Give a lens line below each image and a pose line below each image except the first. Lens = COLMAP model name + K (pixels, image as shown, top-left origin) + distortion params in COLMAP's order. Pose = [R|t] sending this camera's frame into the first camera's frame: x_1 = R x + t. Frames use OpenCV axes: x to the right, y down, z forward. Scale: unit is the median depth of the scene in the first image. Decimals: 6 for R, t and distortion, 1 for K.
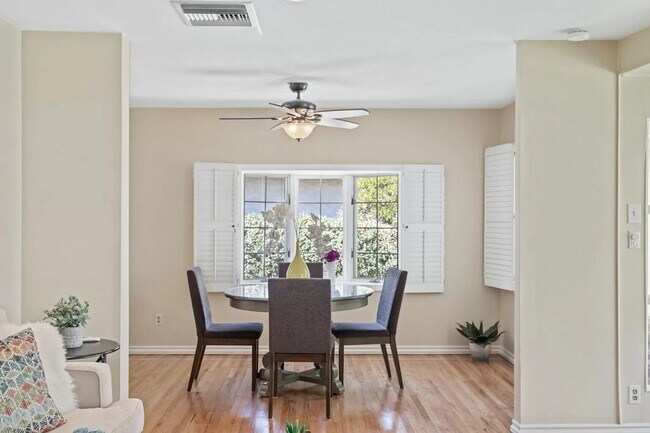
lens RADIAL K [[609.1, 0, 325.0], [0, 609.1, 216.5], [0, 0, 1]] dist [-0.006336, -0.005643]
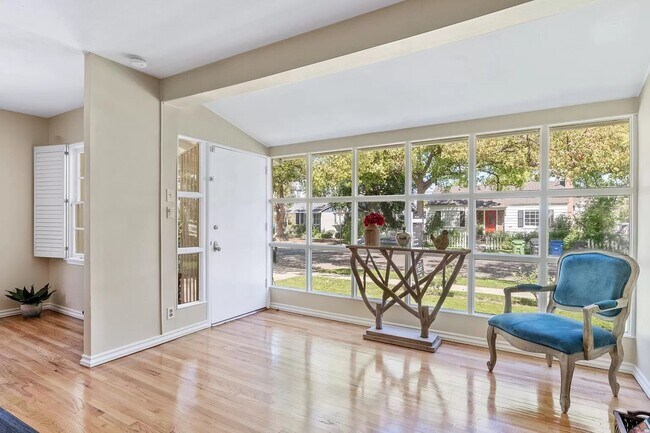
lens RADIAL K [[359.5, 0, 325.0], [0, 359.5, 216.5], [0, 0, 1]] dist [0.018436, -0.000528]
pose [[0.569894, -0.004612, 0.821705, -0.014222], [-0.005537, 0.999940, 0.009452, 0.027399], [-0.821700, -0.009936, 0.569834, 0.114500]]
